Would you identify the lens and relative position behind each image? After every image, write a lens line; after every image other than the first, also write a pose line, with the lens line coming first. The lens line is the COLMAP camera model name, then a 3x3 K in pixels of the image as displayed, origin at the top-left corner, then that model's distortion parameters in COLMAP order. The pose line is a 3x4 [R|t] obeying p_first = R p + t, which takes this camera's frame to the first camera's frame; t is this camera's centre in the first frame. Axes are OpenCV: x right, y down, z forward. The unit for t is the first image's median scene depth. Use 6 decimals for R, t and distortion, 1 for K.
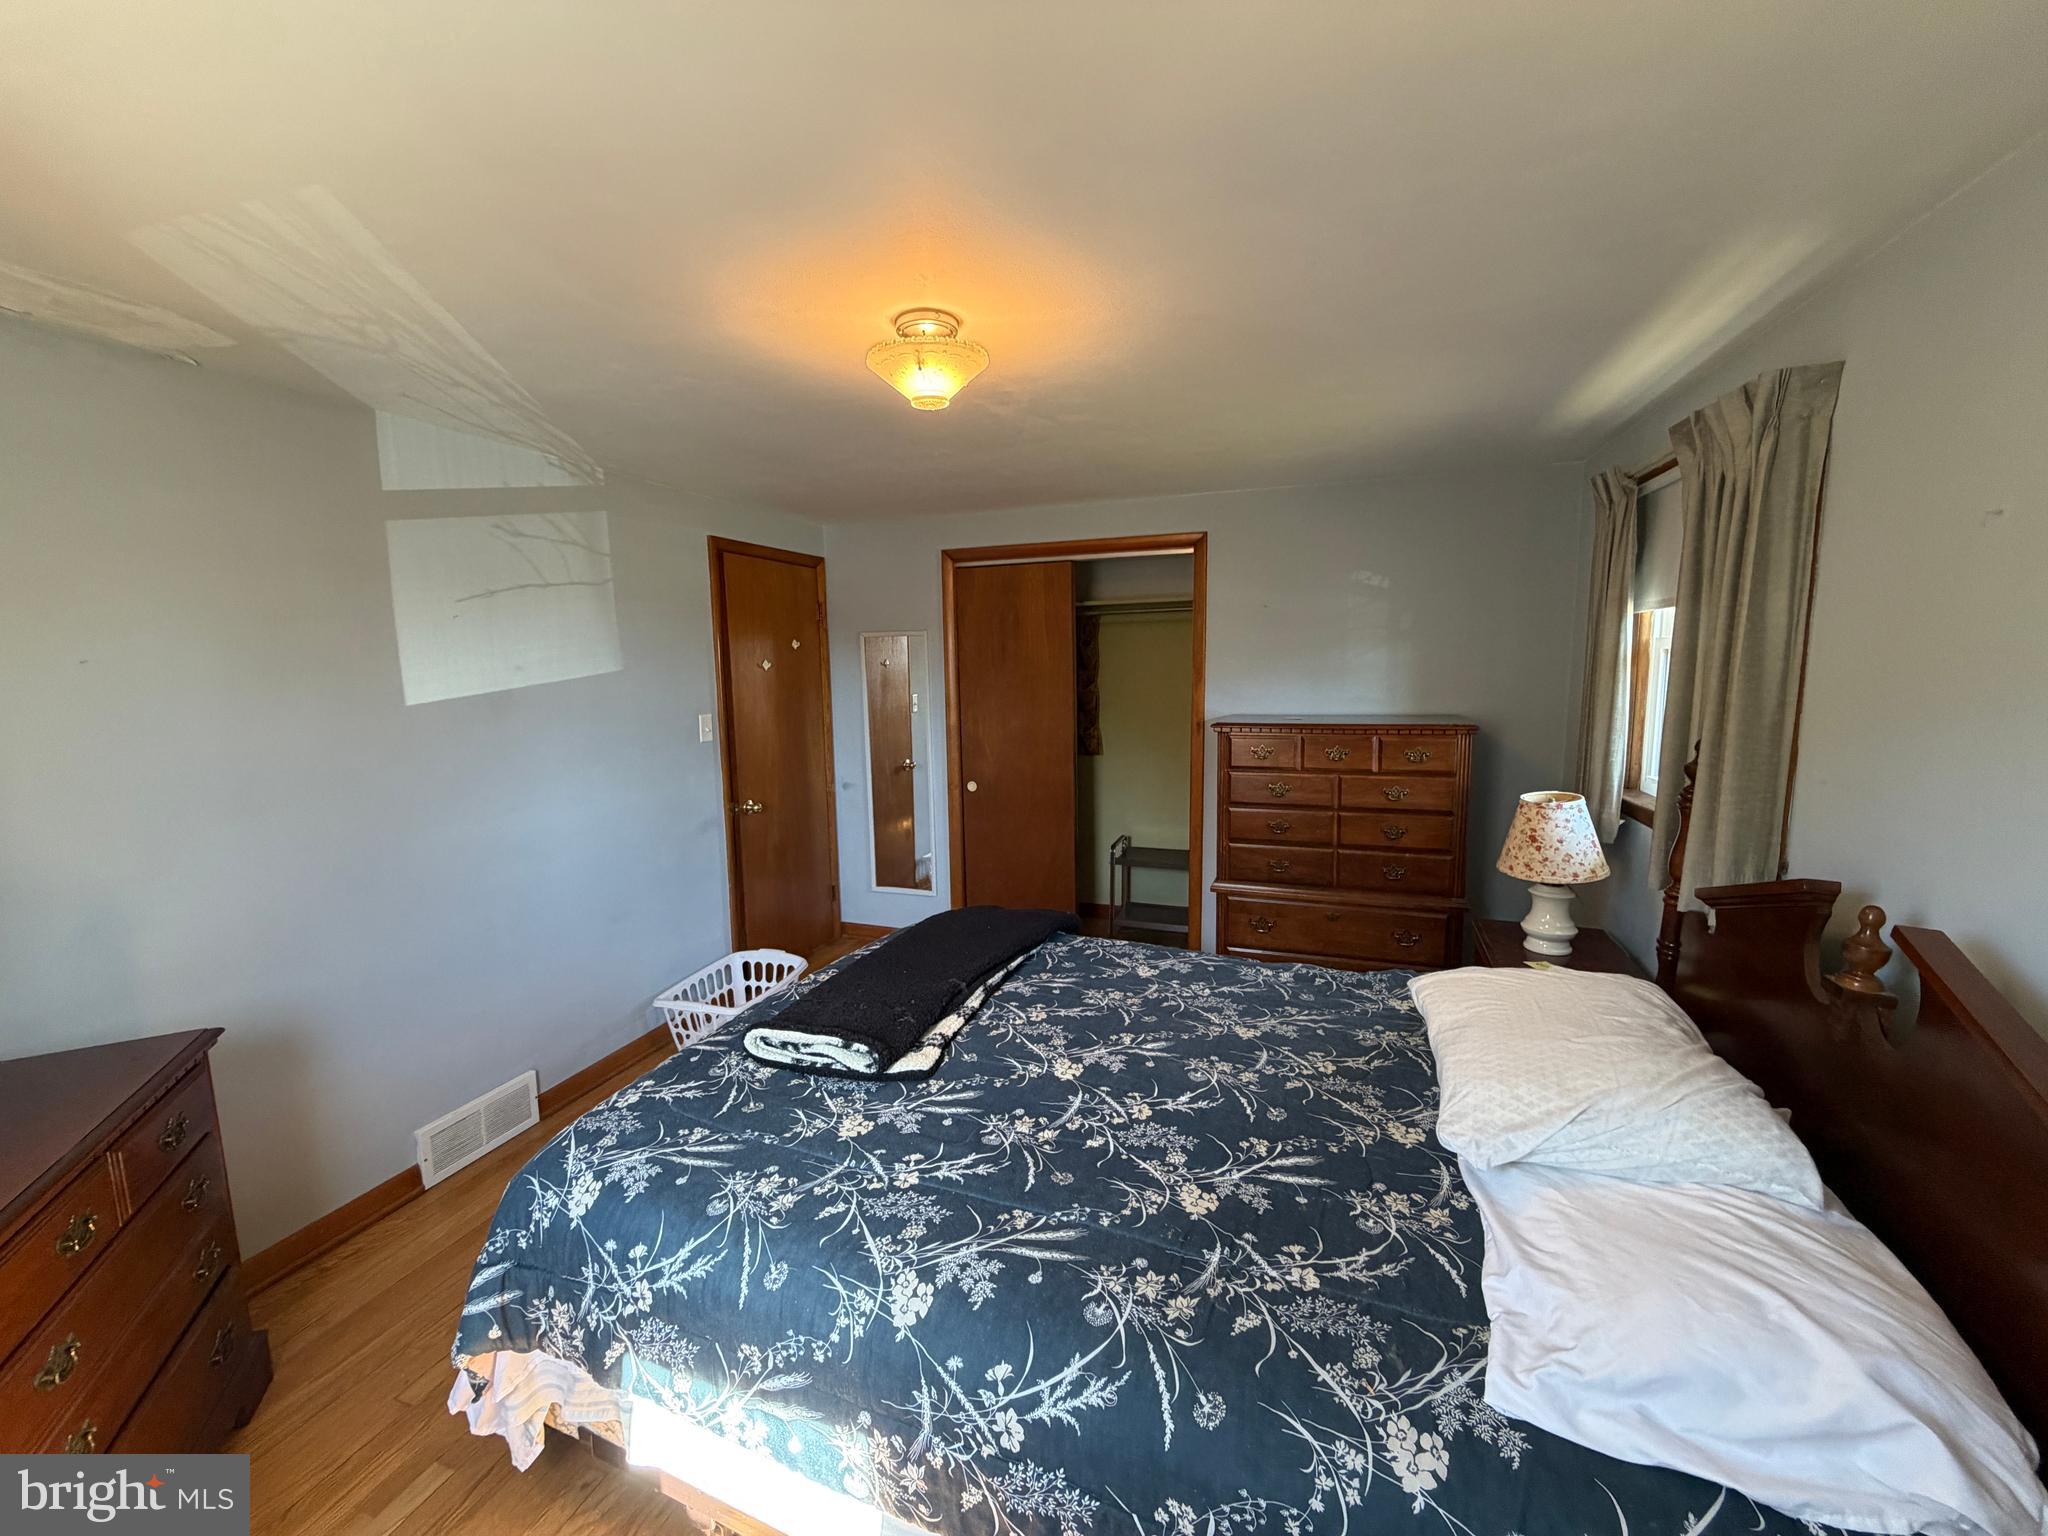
lens RADIAL K [[816.9, 0, 1024.0], [0, 816.9, 766.7], [0, 0, 1]] dist [0.001090, 0.000145]
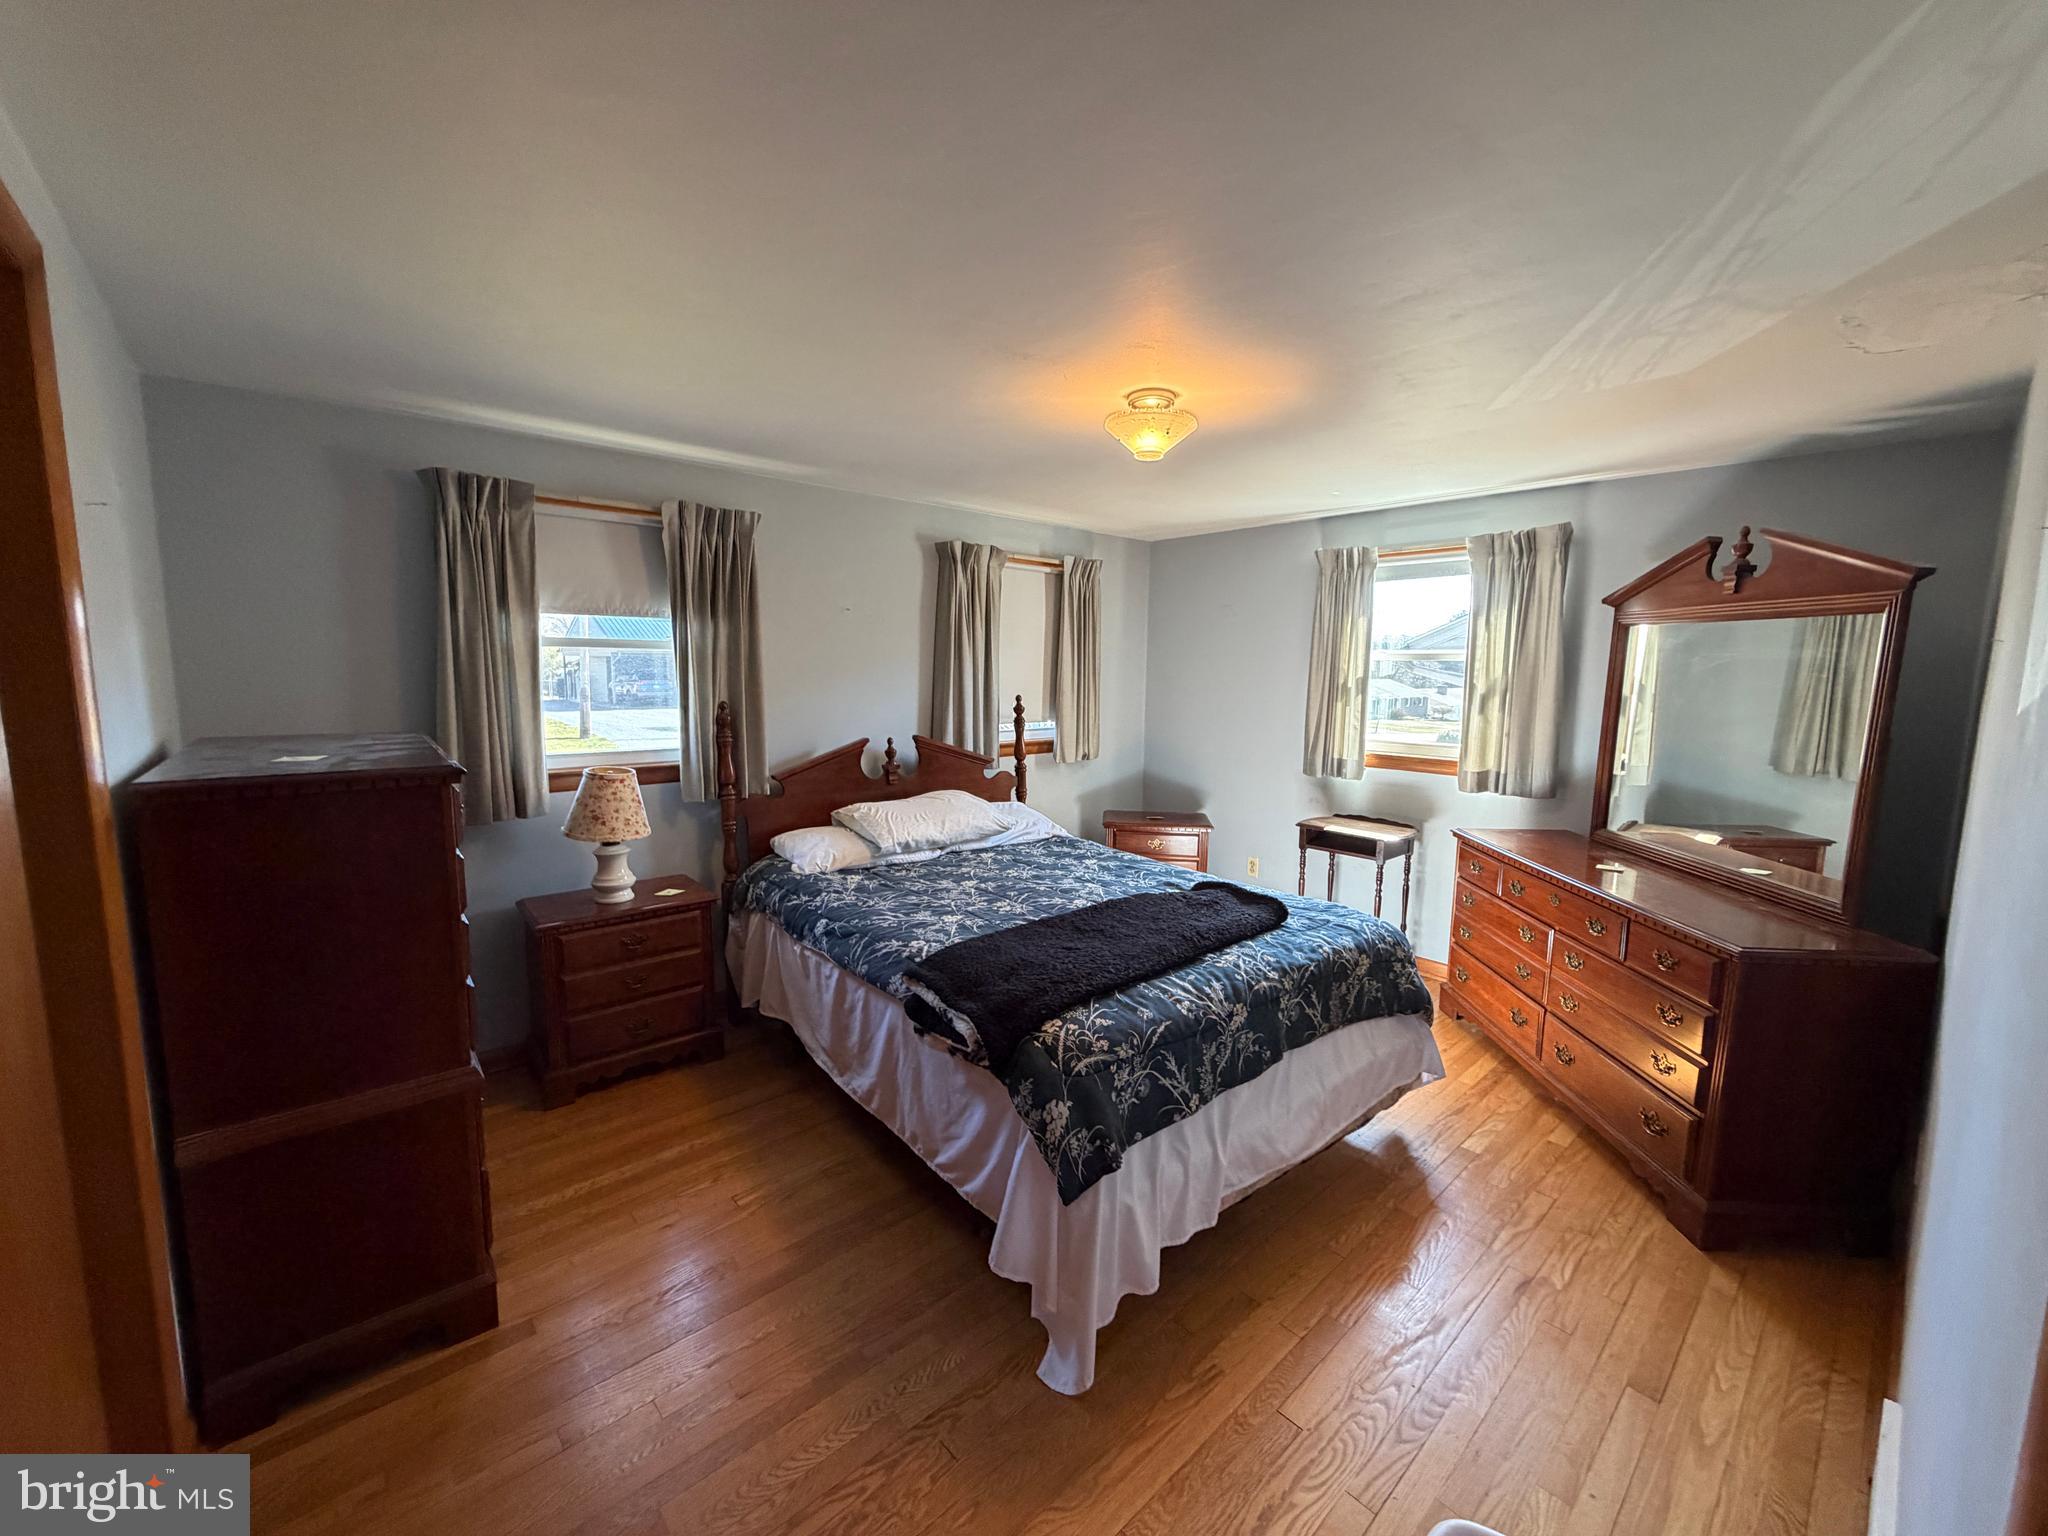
lens RADIAL K [[816.9, 0, 1029.8], [0, 816.9, 767.1], [0, 0, 1]] dist [0.001090, 0.000145]
pose [[-0.878088, -0.041268, 0.476717, -0.572900], [0.080805, 0.969177, 0.232736, -0.281636], [-0.471627, 0.242884, -0.847688, 2.239094]]
